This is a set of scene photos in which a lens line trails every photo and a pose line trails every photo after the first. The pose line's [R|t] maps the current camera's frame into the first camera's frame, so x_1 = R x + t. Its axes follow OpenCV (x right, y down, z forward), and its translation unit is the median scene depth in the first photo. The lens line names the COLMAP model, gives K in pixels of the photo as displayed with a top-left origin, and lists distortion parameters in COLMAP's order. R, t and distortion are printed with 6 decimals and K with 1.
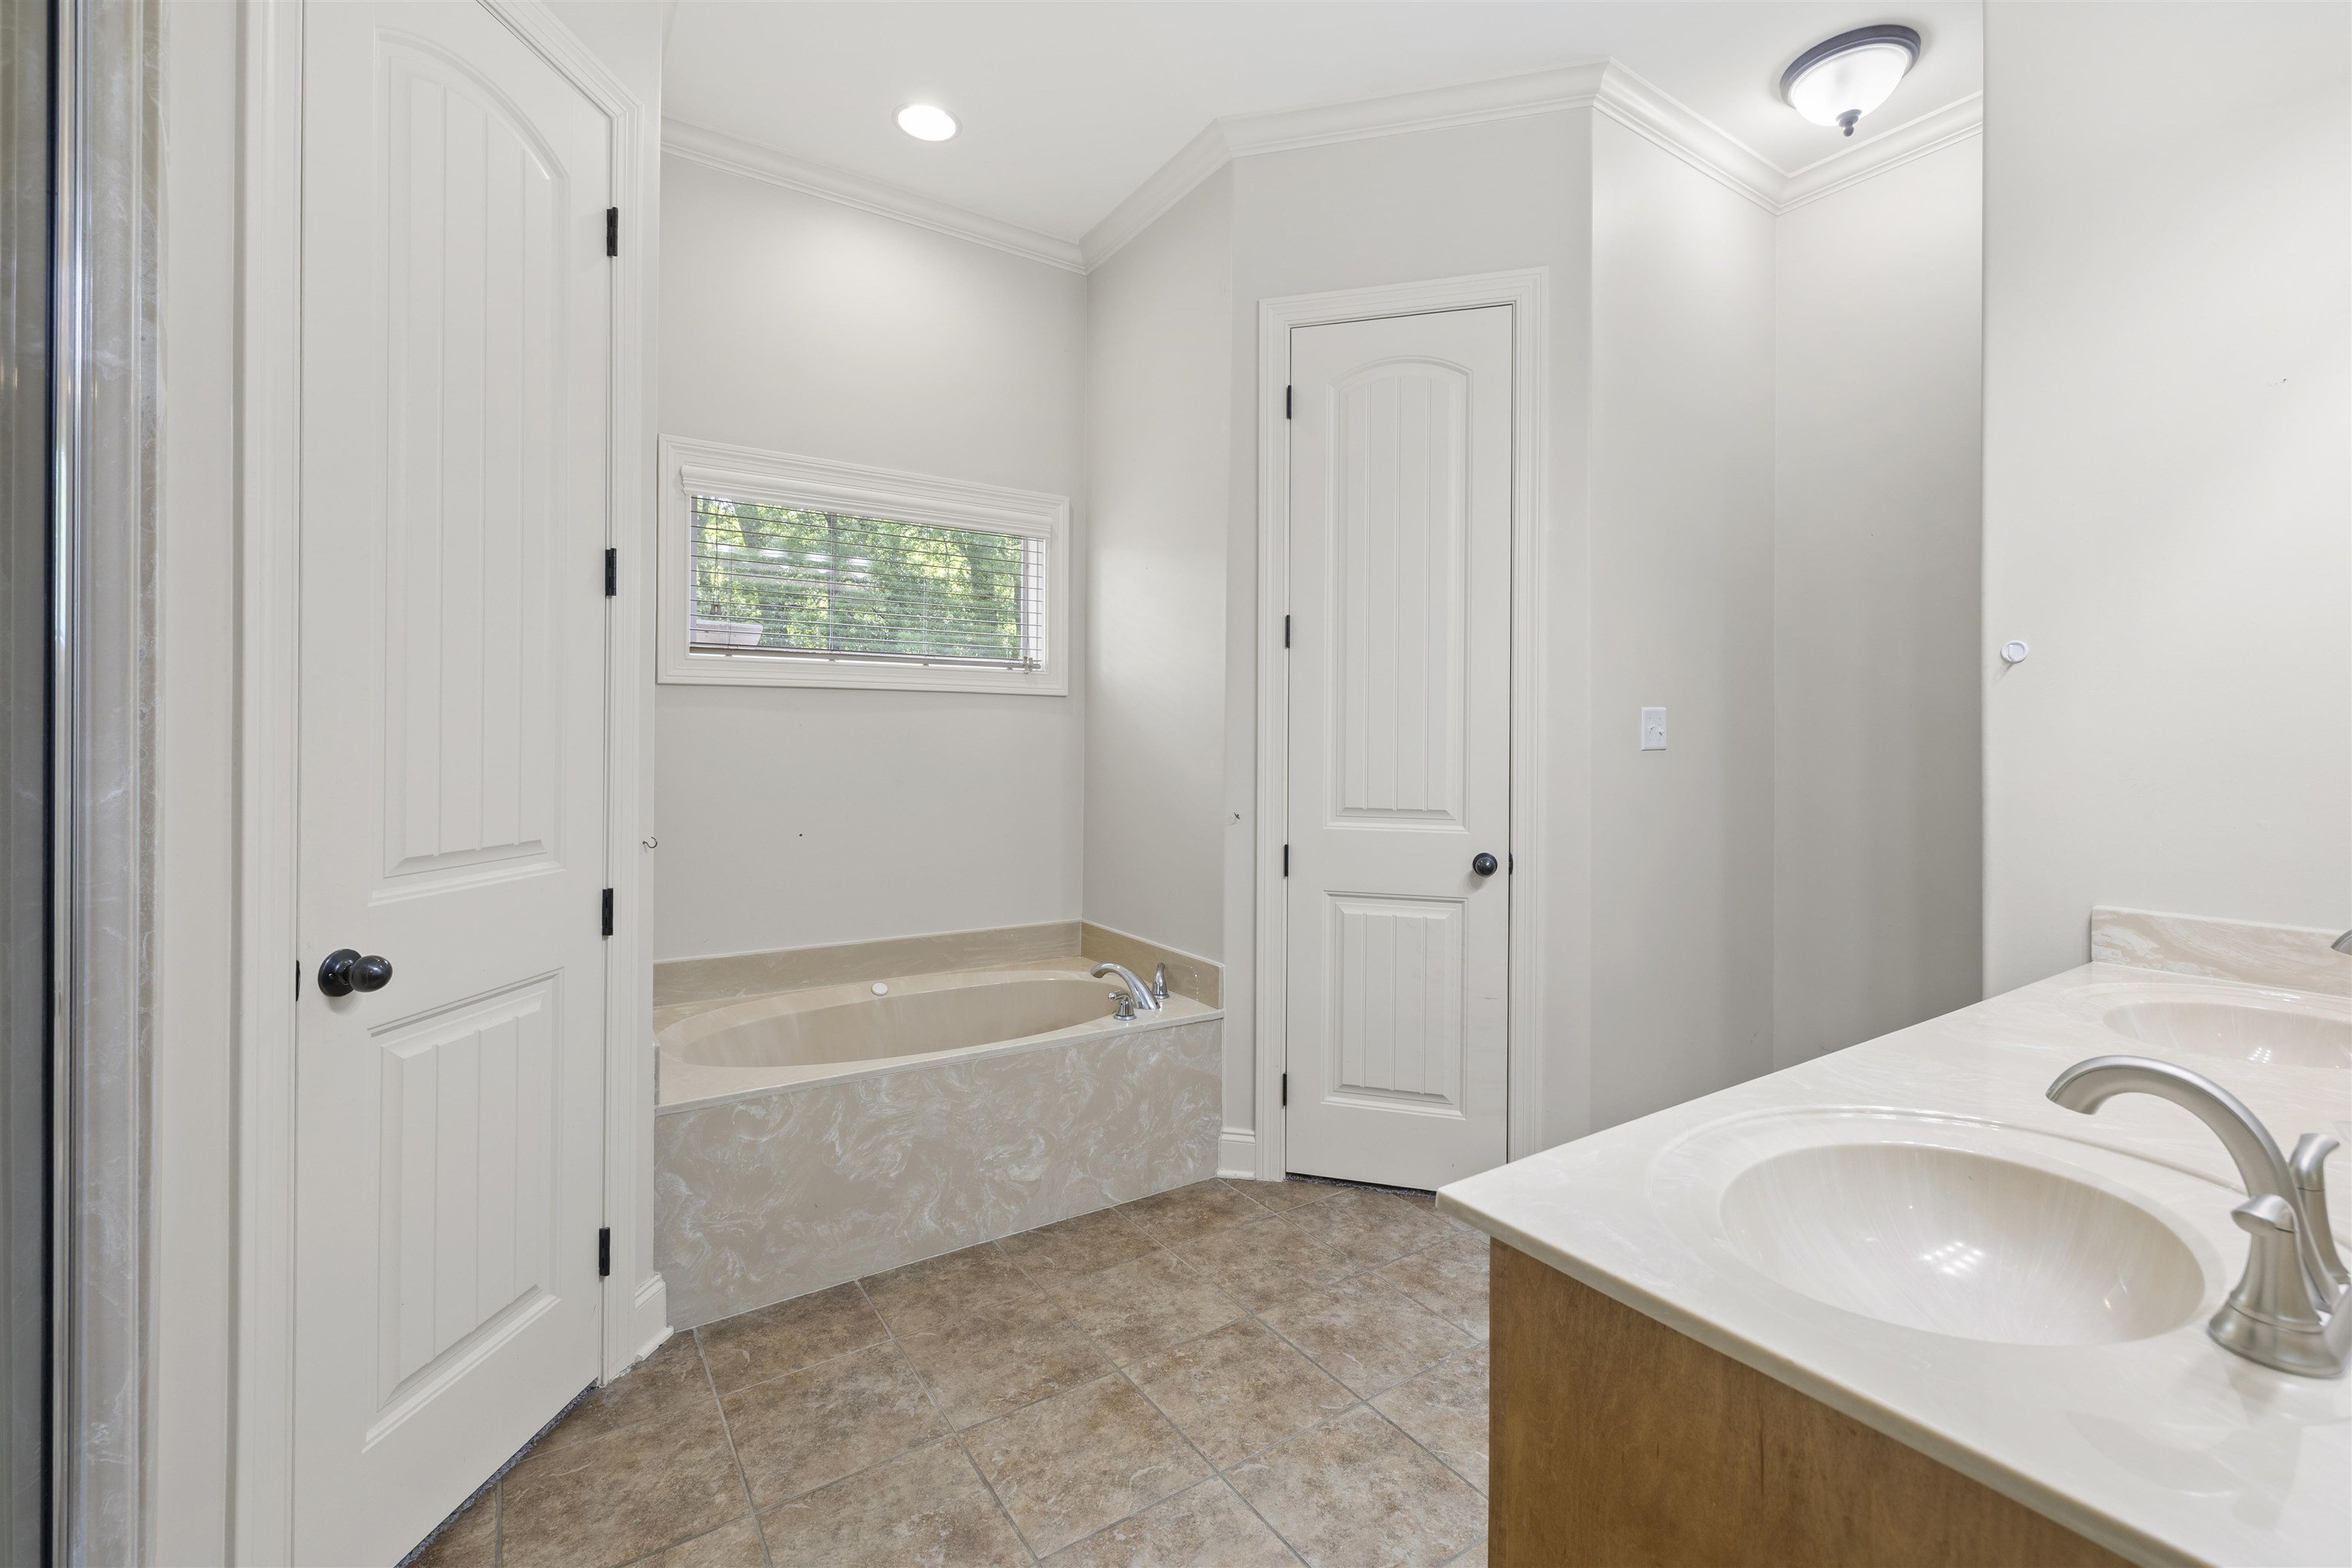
lens RADIAL K [[1004.4, 0, 1178.2], [0, 1004.4, 753.5], [0, 0, 1]] dist [0.000200, -0.000191]
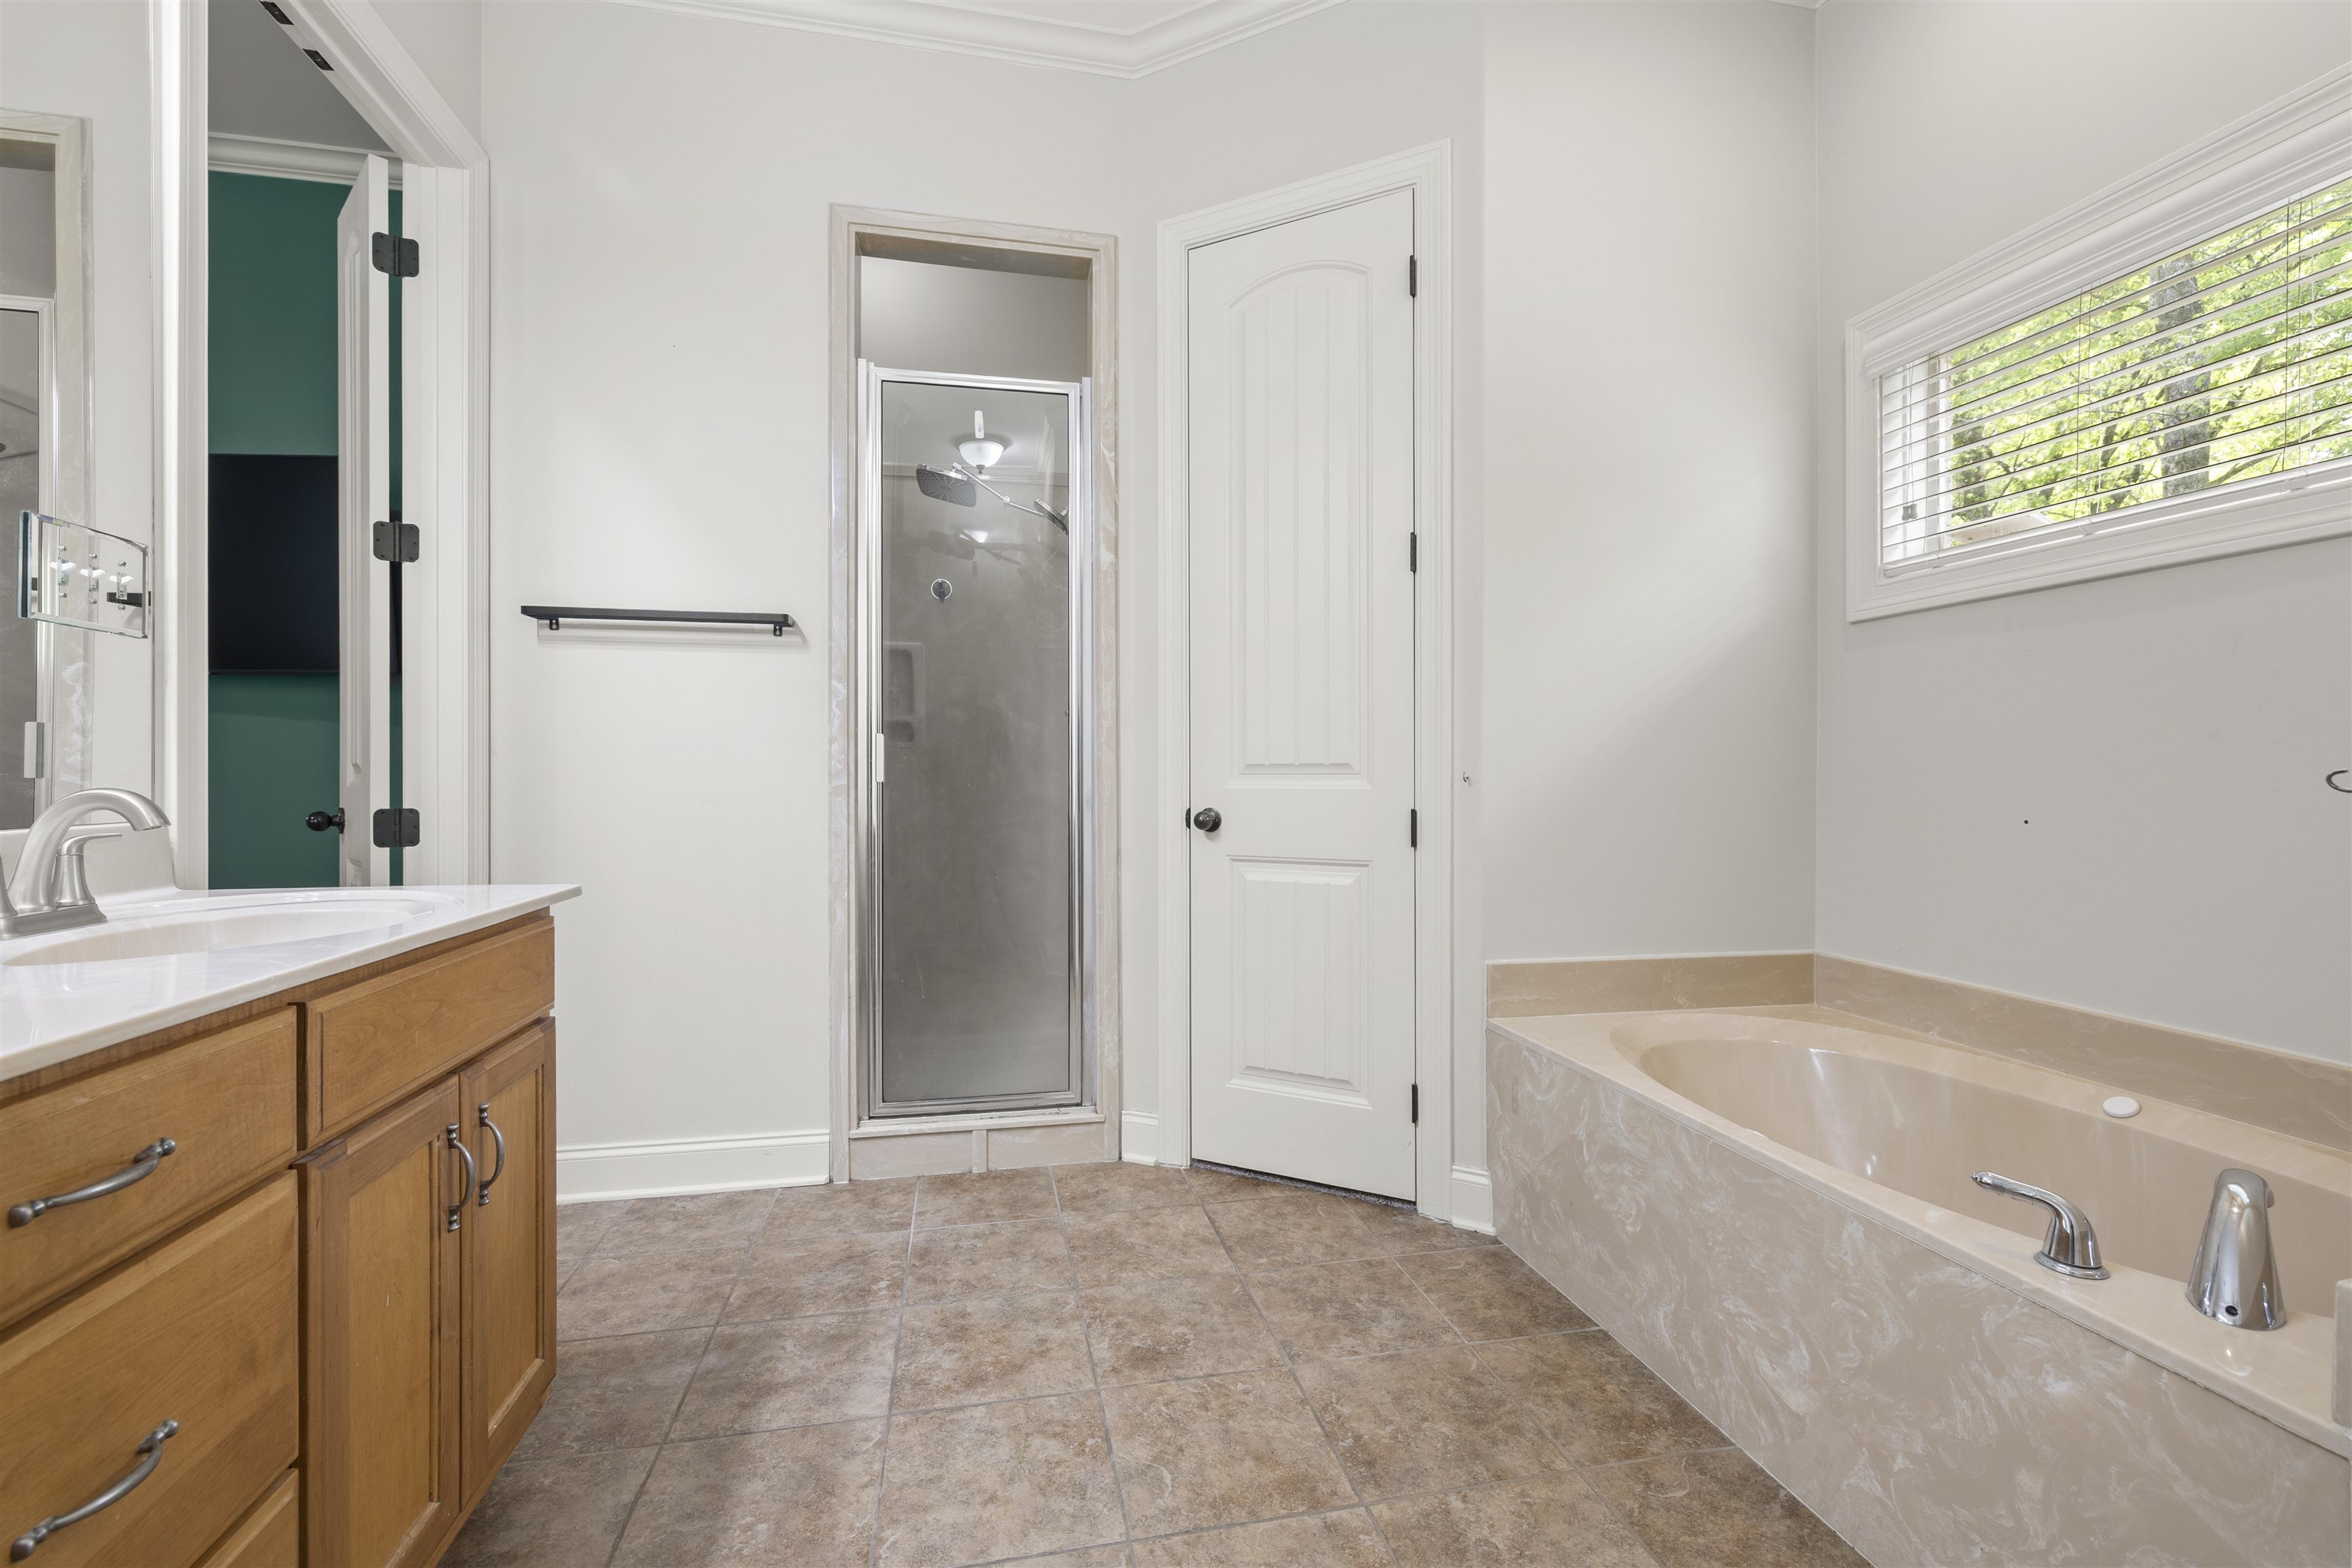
lens RADIAL K [[994.1, 0, 1176.0], [0, 994.1, 784.0], [0, 0, 1]] dist [-0.000053, -0.000220]
pose [[-0.371502, 0.001946, -0.928430, 0.588337], [-0.016546, 0.999825, 0.008716, 0.084029], [0.928285, 0.018599, -0.371405, 1.021518]]
